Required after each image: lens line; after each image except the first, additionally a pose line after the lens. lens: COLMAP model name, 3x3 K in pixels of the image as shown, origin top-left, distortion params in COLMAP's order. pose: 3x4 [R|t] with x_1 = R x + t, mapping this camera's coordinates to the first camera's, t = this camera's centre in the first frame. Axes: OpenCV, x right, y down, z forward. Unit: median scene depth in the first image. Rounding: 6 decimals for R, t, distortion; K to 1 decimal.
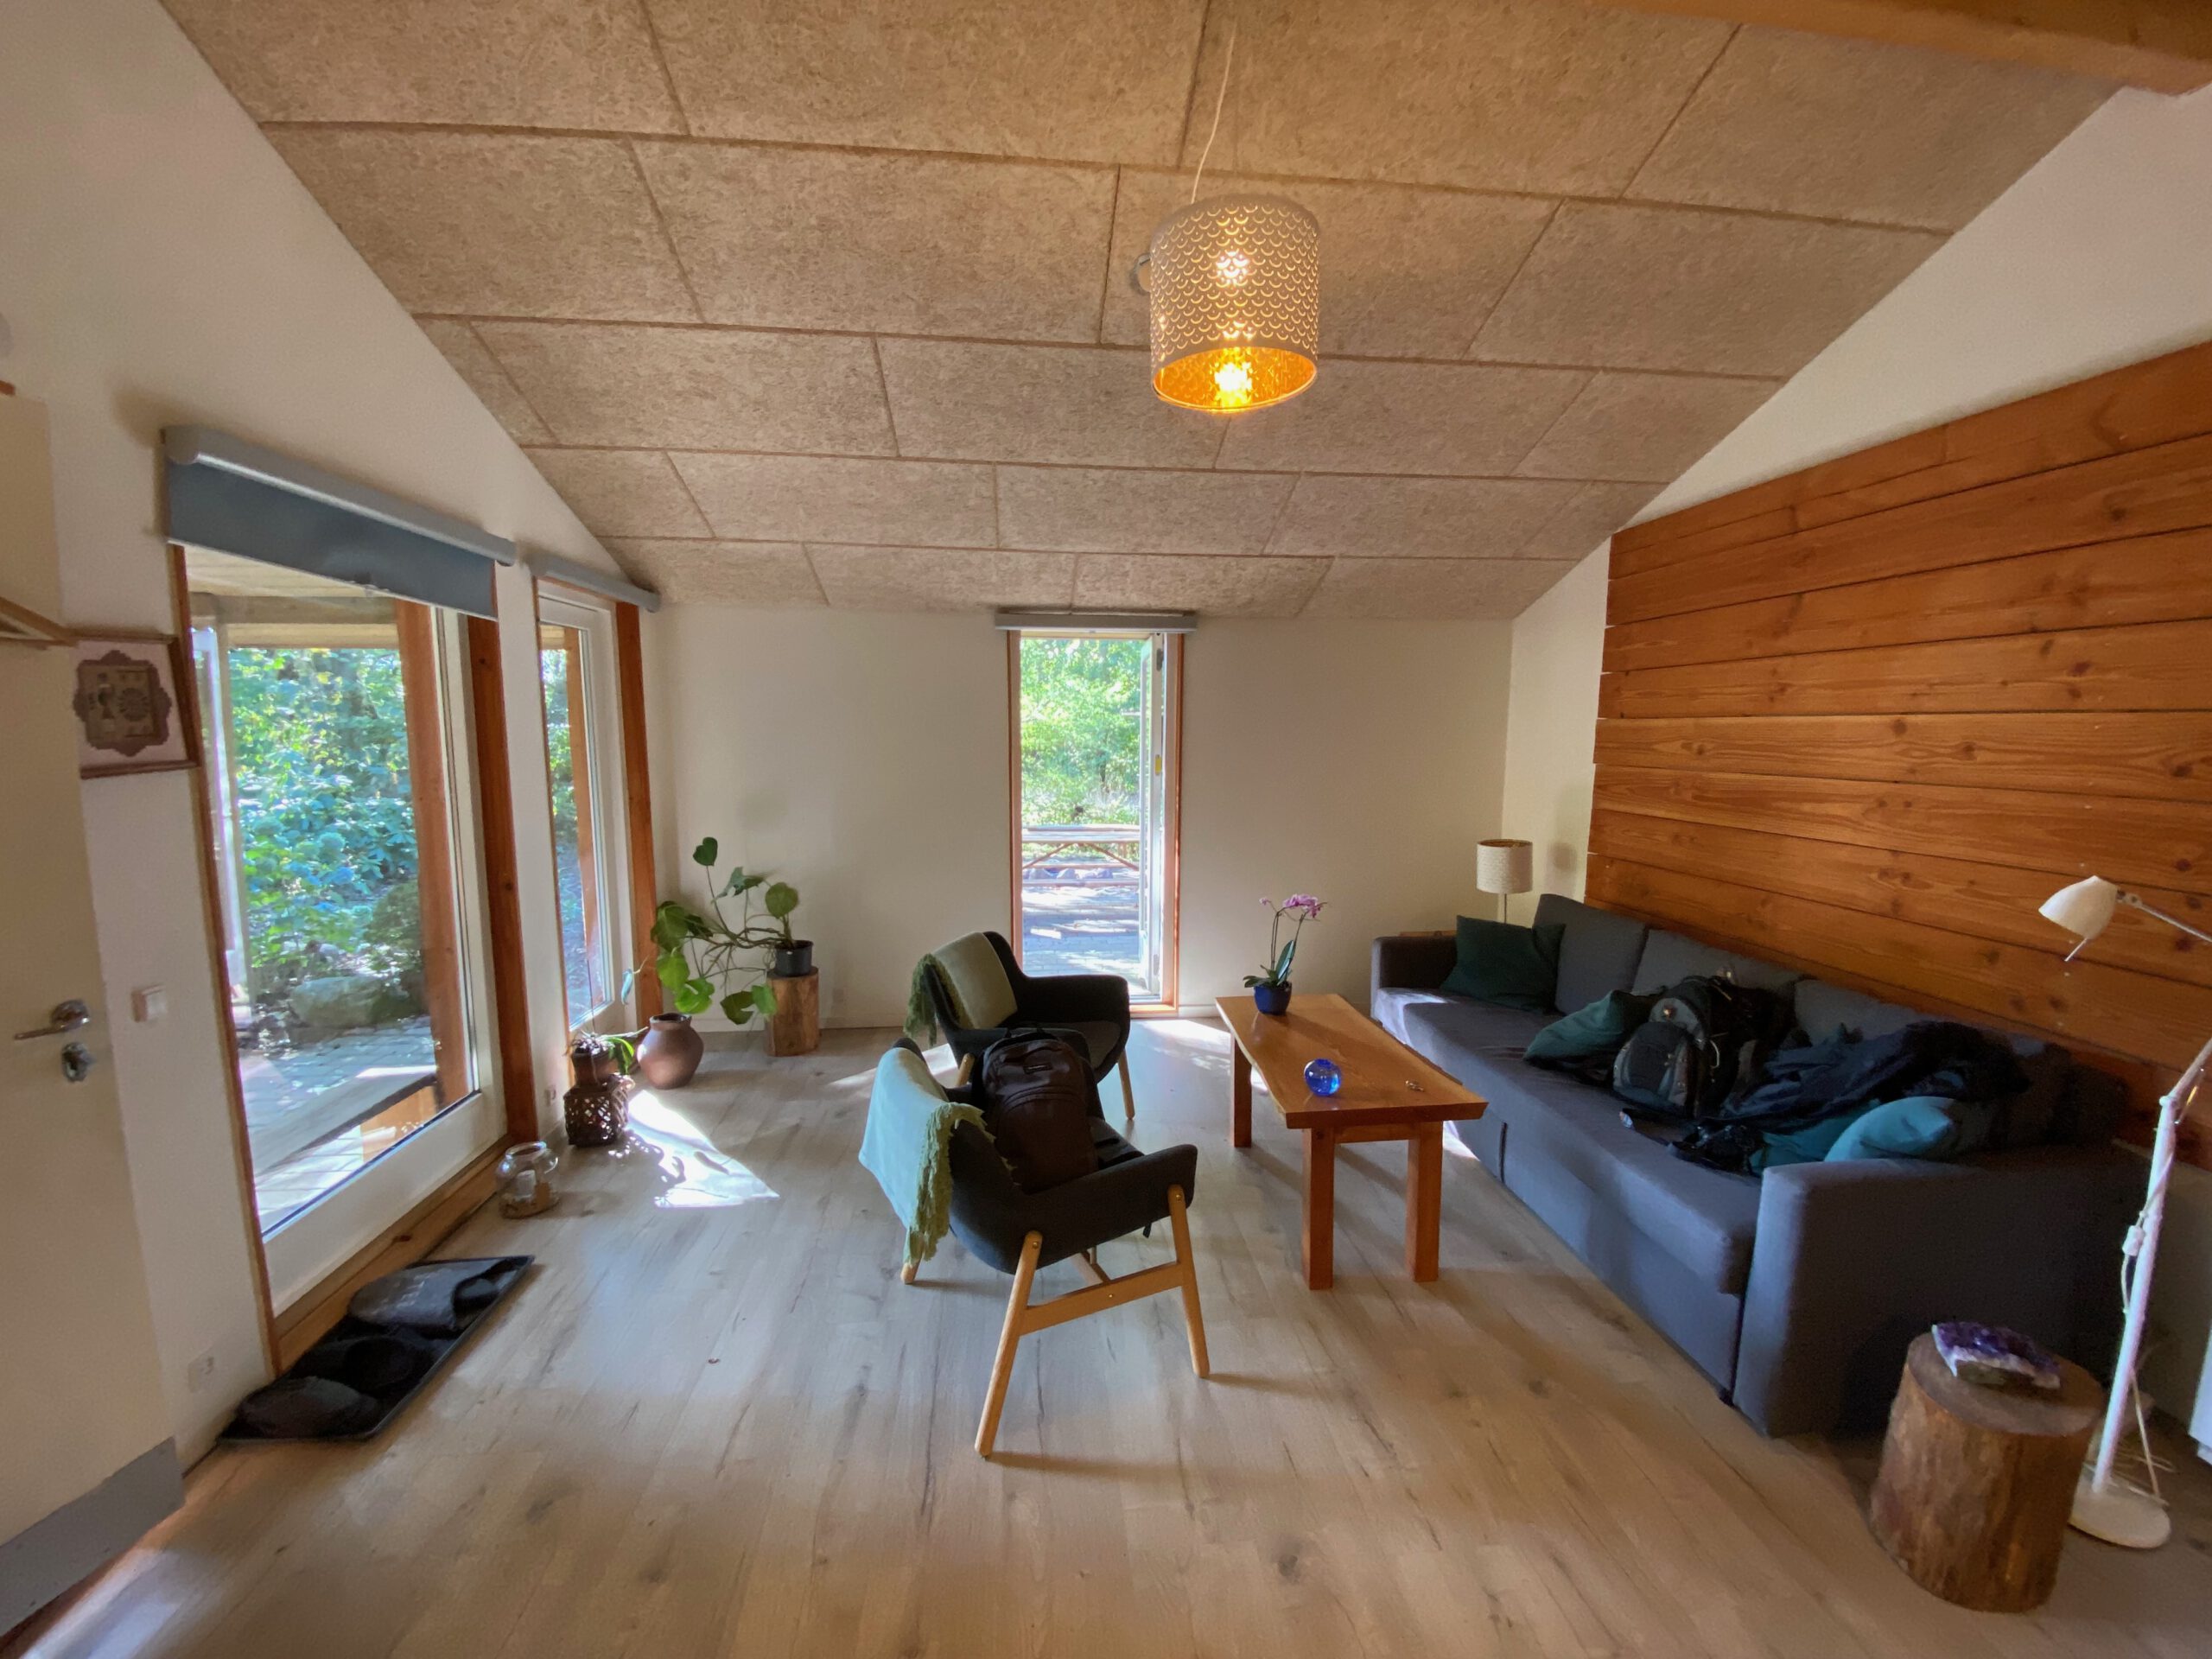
lens RADIAL K [[898.2, 0, 1108.2], [0, 898.2, 838.1], [0, 0, 1]] dist [-0.000614, -0.000128]
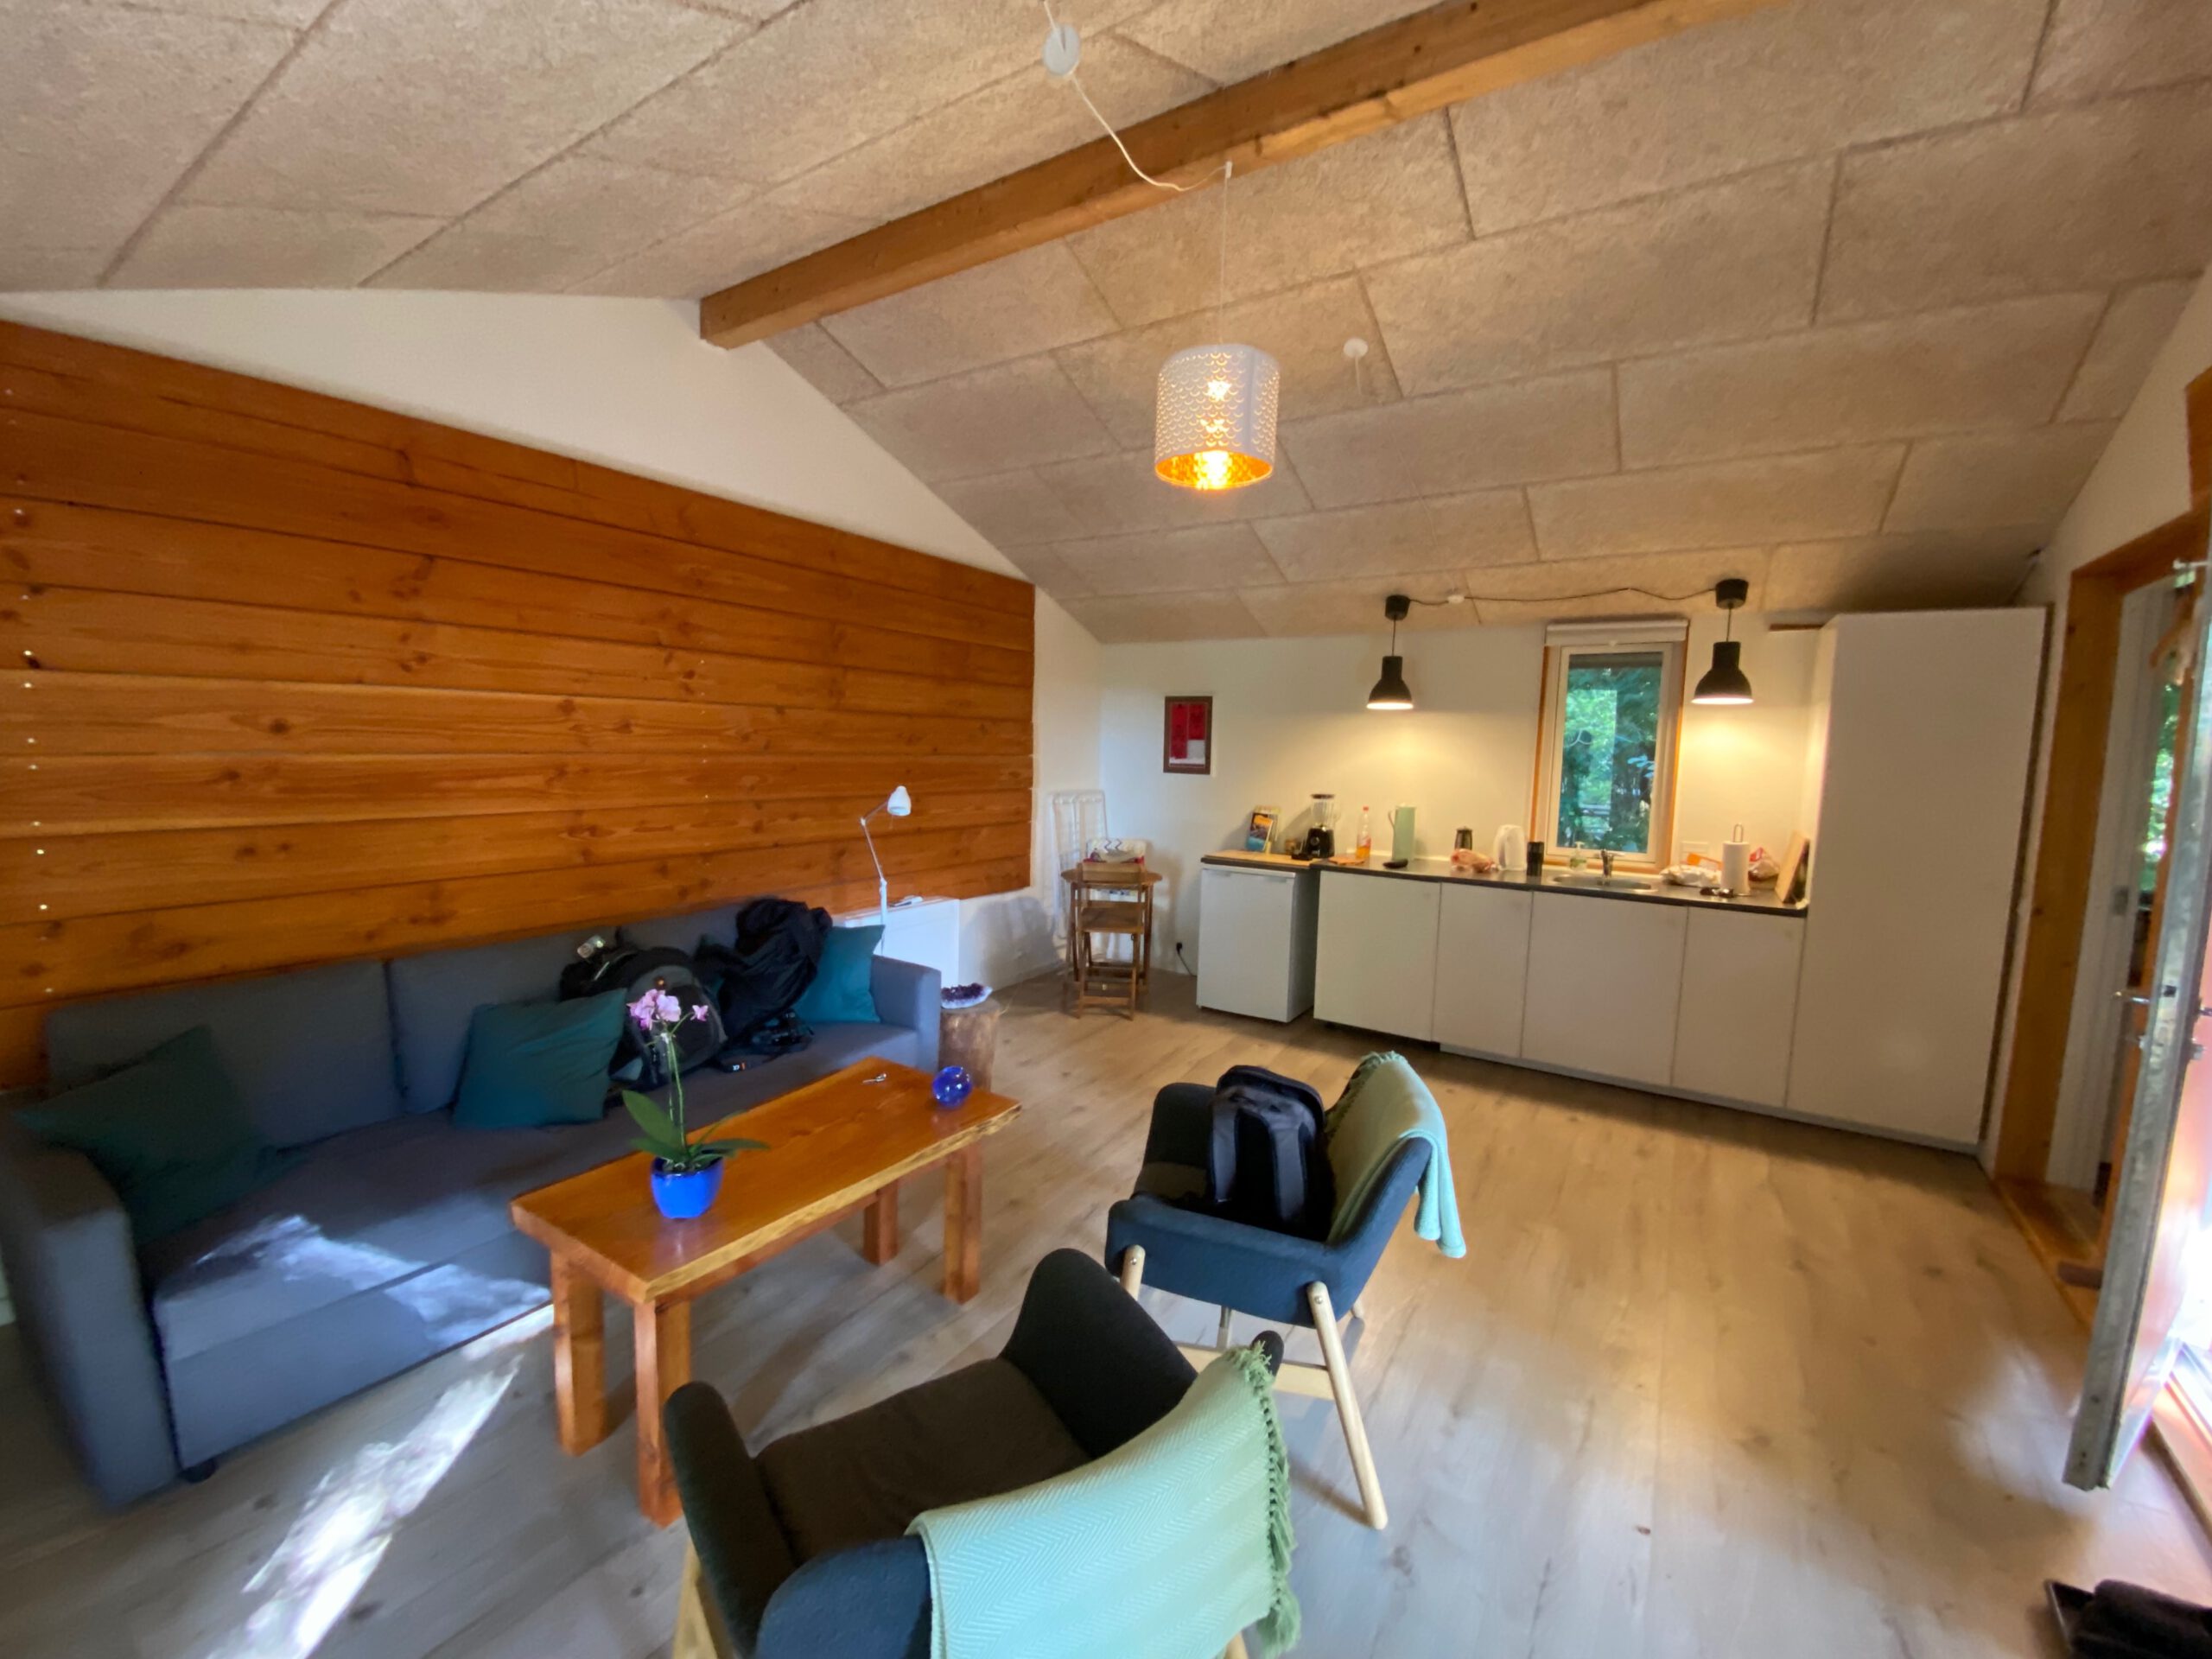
lens RADIAL K [[898.2, 0, 1111.2], [0, 898.2, 834.4], [0, 0, 1]] dist [-0.000614, -0.000128]
pose [[-0.765543, -0.092370, 0.636720, -0.431414], [0.049107, 0.978365, 0.200975, -0.160316], [-0.641508, 0.185122, -0.744444, 1.440903]]
